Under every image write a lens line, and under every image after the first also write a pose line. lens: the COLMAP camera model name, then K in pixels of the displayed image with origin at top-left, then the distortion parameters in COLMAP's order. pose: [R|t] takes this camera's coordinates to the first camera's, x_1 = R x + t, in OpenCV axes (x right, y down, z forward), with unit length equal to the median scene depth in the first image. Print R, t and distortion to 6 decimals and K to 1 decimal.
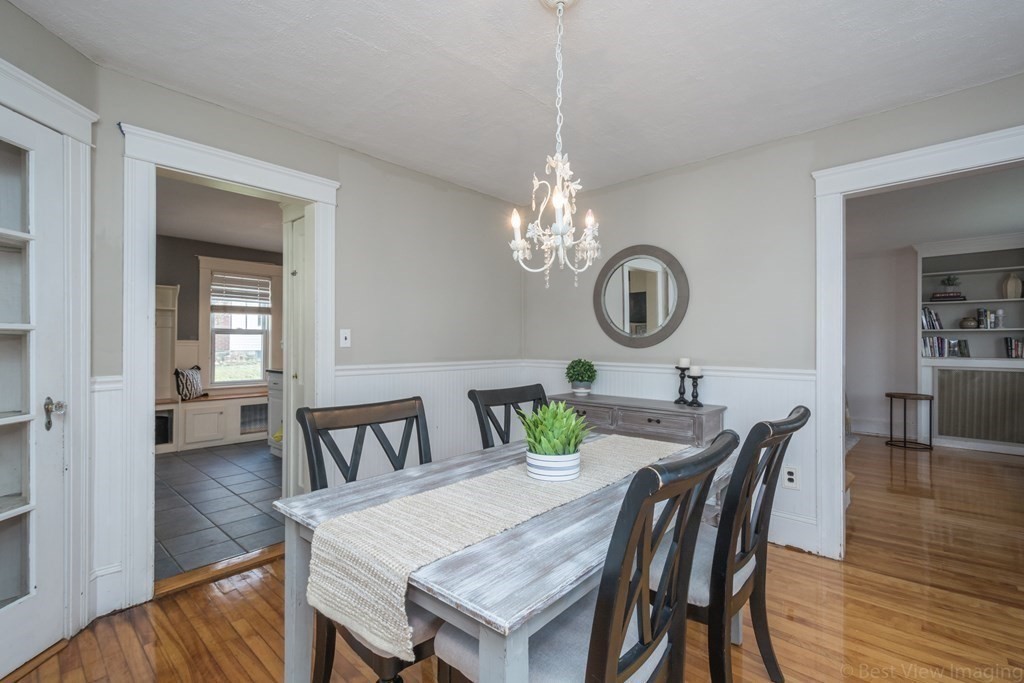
lens RADIAL K [[457.6, 0, 512.0], [0, 457.6, 341.5], [0, 0, 1]] dist [0.001578, 0.000304]
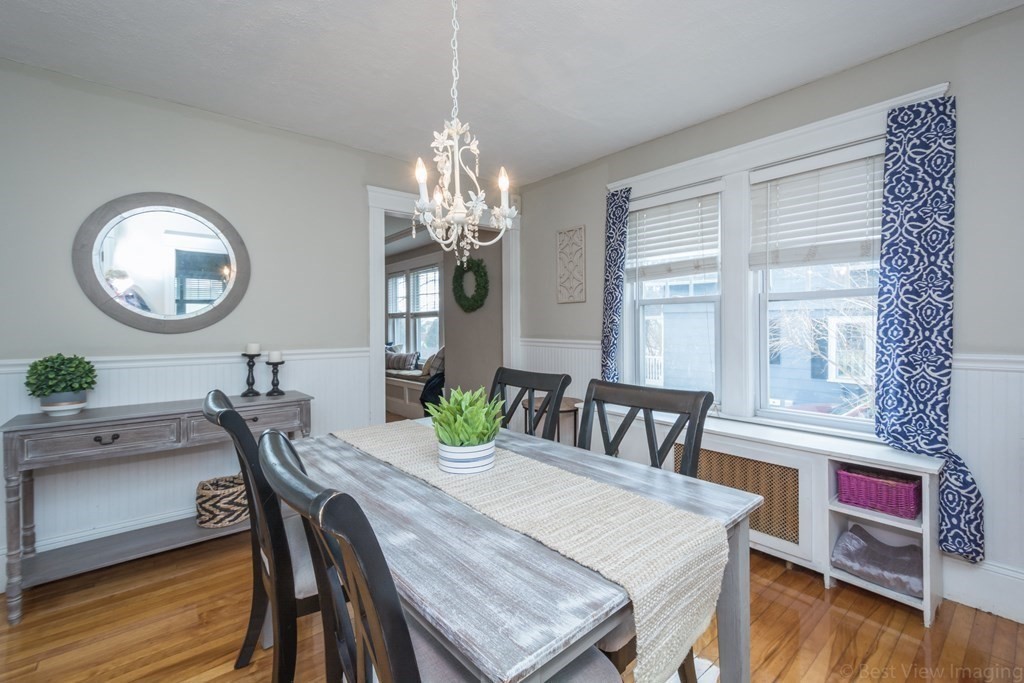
lens RADIAL K [[447.8, 0, 510.3], [0, 447.8, 319.8], [0, 0, 1]] dist [0.001063, -0.000019]
pose [[0.134144, 0.008548, 0.990925, -0.458603], [0.003436, 0.999953, -0.009091, 0.000617], [-0.990956, 0.004625, 0.134108, 0.446374]]
